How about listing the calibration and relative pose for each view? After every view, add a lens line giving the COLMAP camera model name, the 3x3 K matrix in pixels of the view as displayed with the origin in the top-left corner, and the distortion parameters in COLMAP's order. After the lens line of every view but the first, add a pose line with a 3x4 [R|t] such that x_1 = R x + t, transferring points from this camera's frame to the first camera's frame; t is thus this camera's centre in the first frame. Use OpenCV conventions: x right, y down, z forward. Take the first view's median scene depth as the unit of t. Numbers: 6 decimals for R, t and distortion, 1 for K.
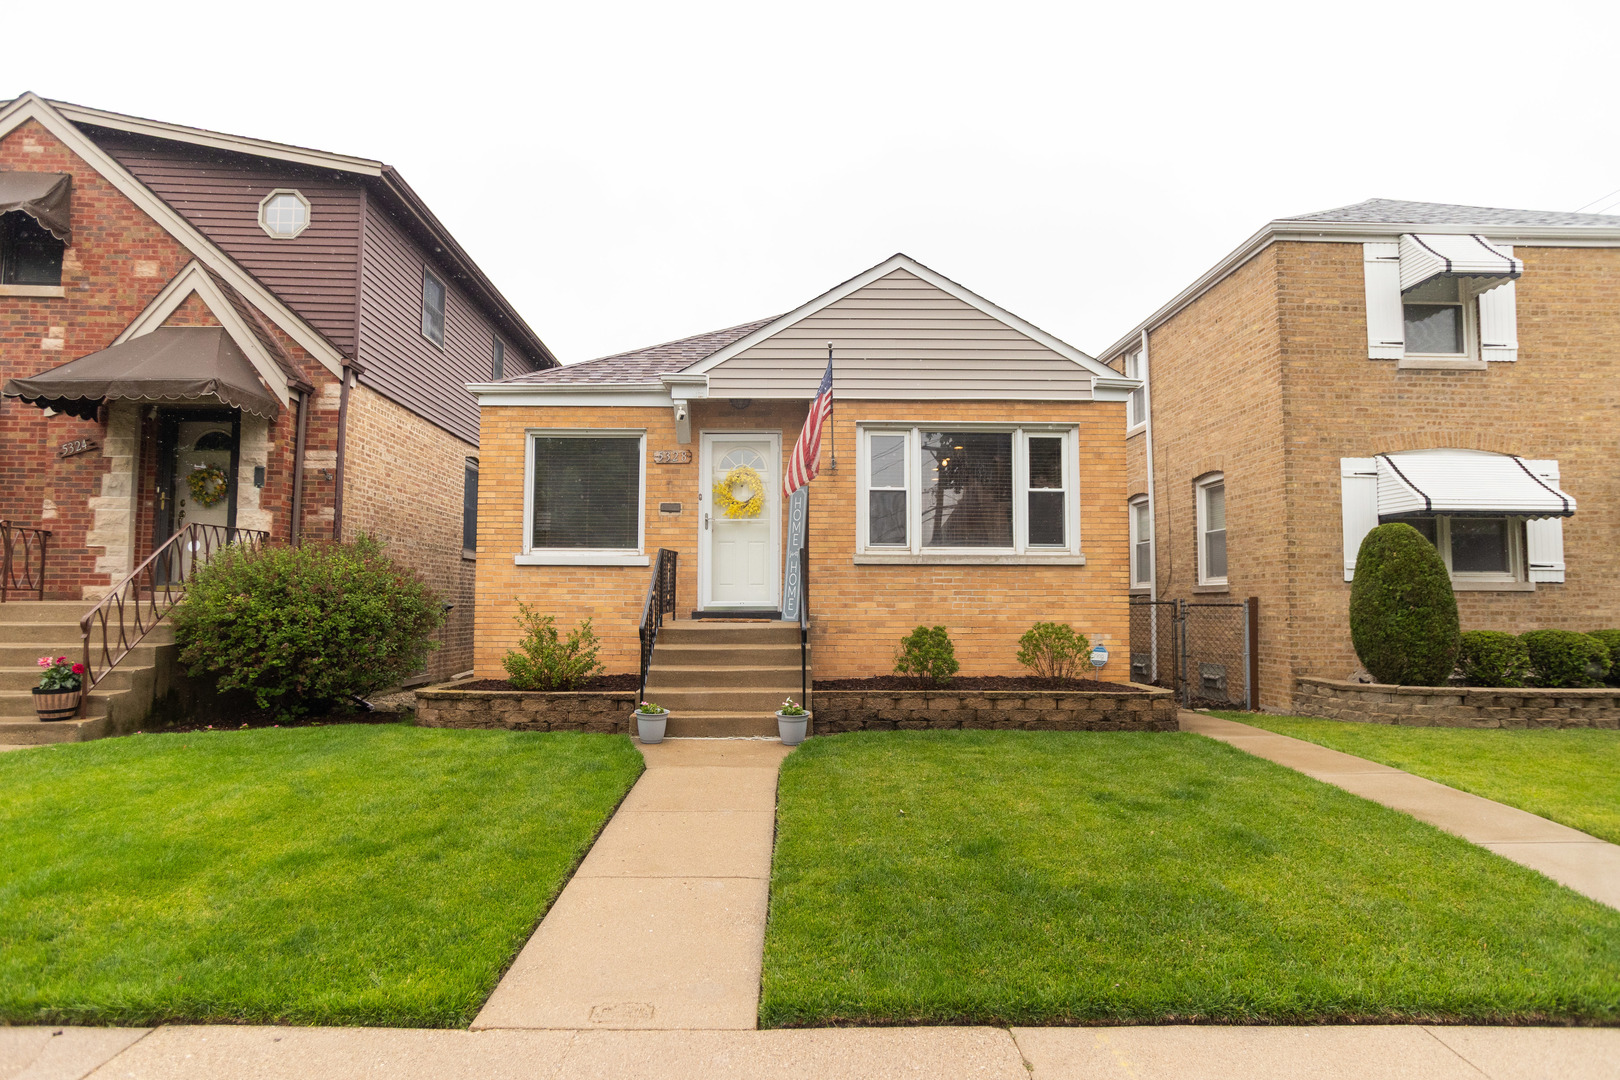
lens RADIAL K [[943.1, 0, 812.9], [0, 943.1, 547.4], [0, 0, 1]] dist [-0.043636, 0.018511]
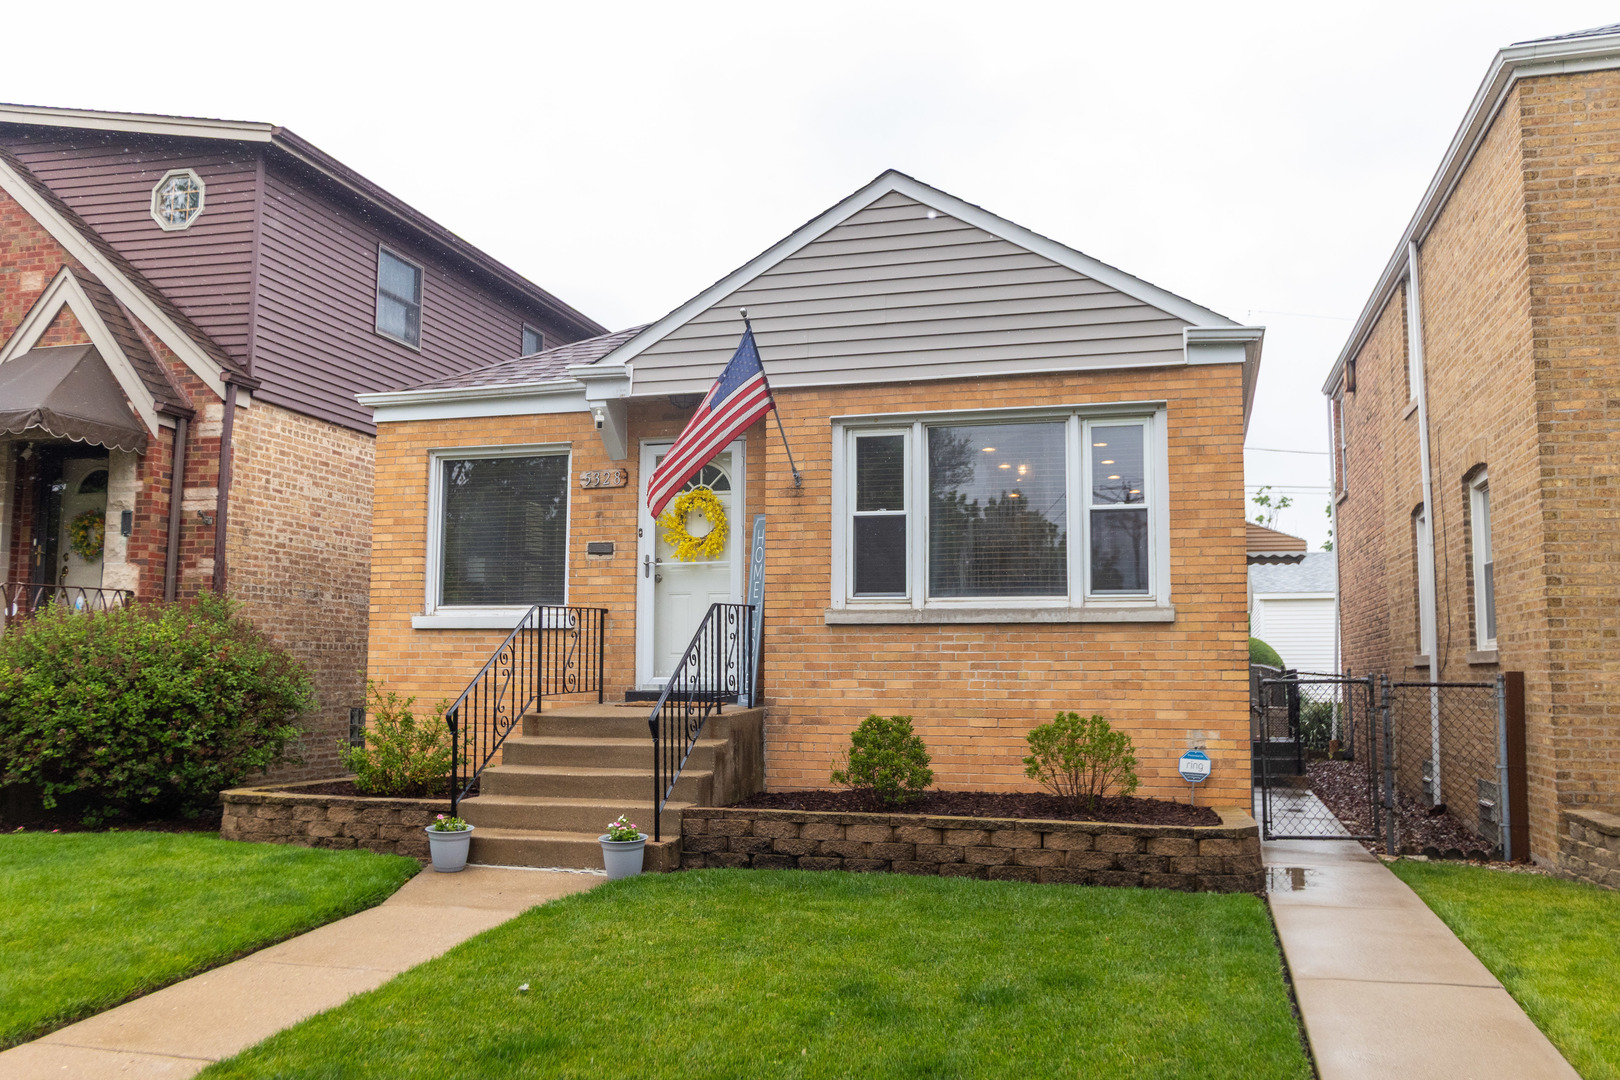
lens RADIAL K [[1342.1, 0, 805.7], [0, 1342.1, 546.6], [0, 0, 1]] dist [-0.036090, 0.026857]
pose [[0.955521, -0.025768, -0.293796, 0.315221], [0.015635, 0.999201, -0.036787, -0.002896], [0.294509, 0.030557, 0.955160, 0.055722]]
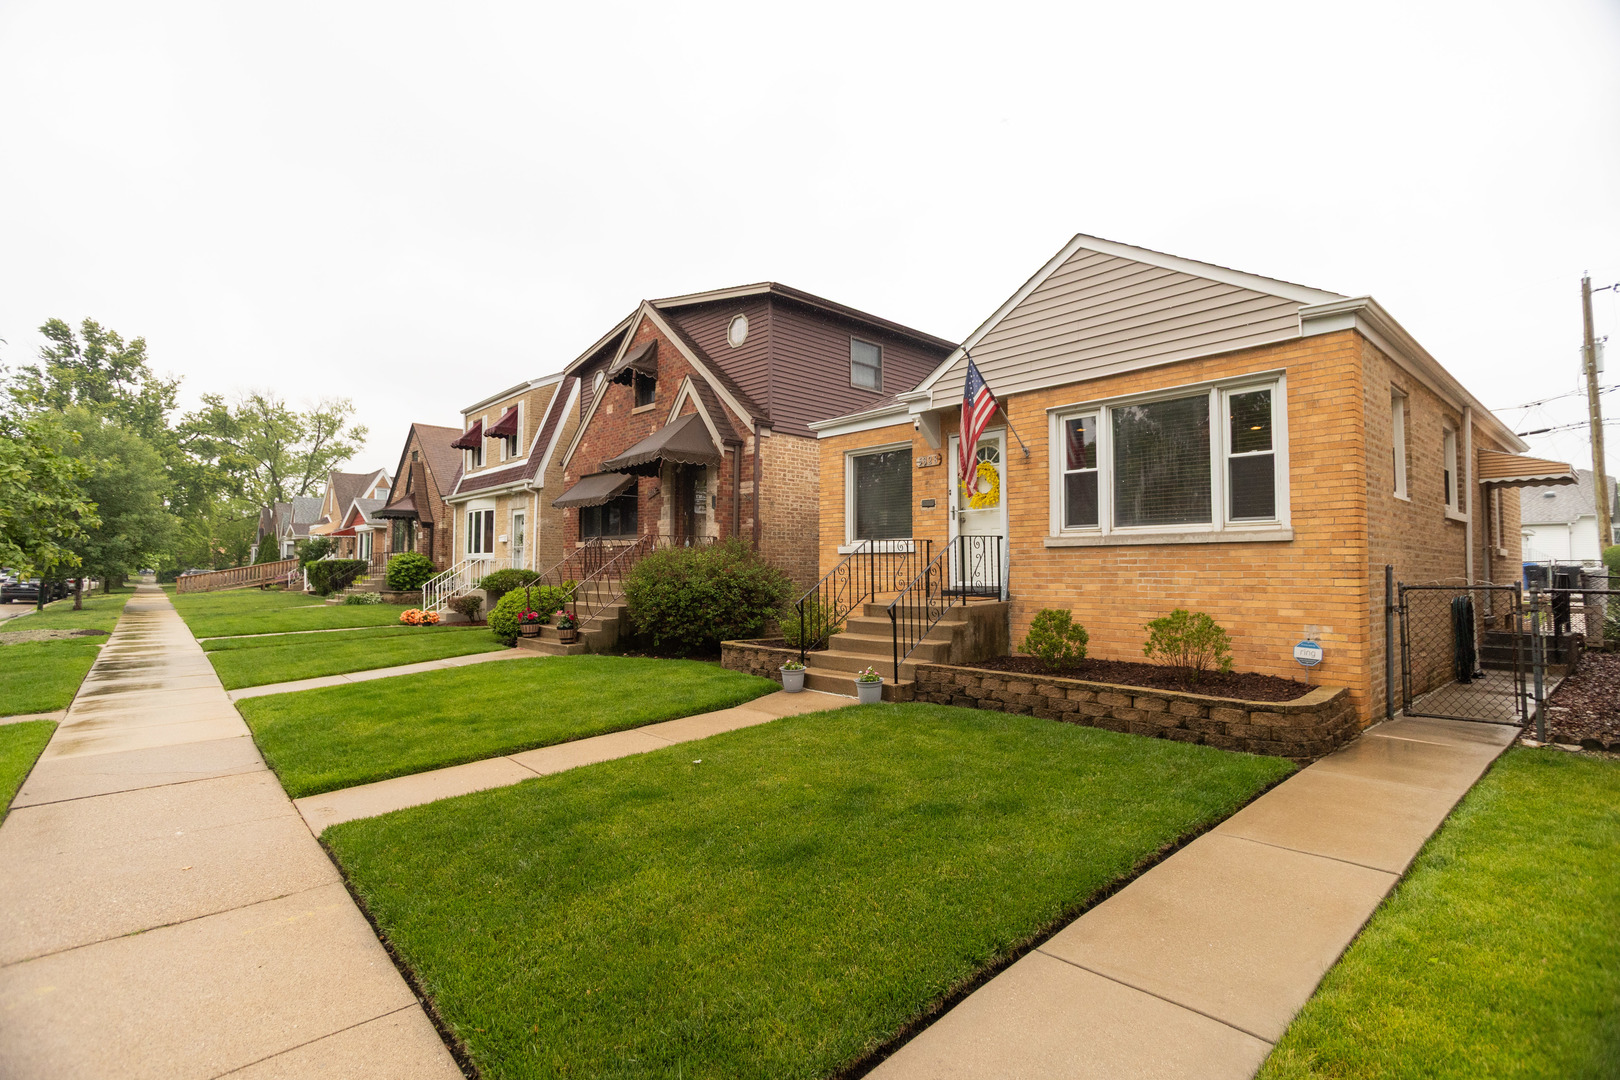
lens RADIAL K [[778.6, 0, 816.0], [0, 778.6, 534.6], [0, 0, 1]] dist [-0.028481, 0.009003]
pose [[0.659779, -0.037665, -0.750515, 0.514335], [0.045531, 0.998912, -0.010104, 0.001232], [0.750079, -0.027505, 0.660776, 0.241503]]
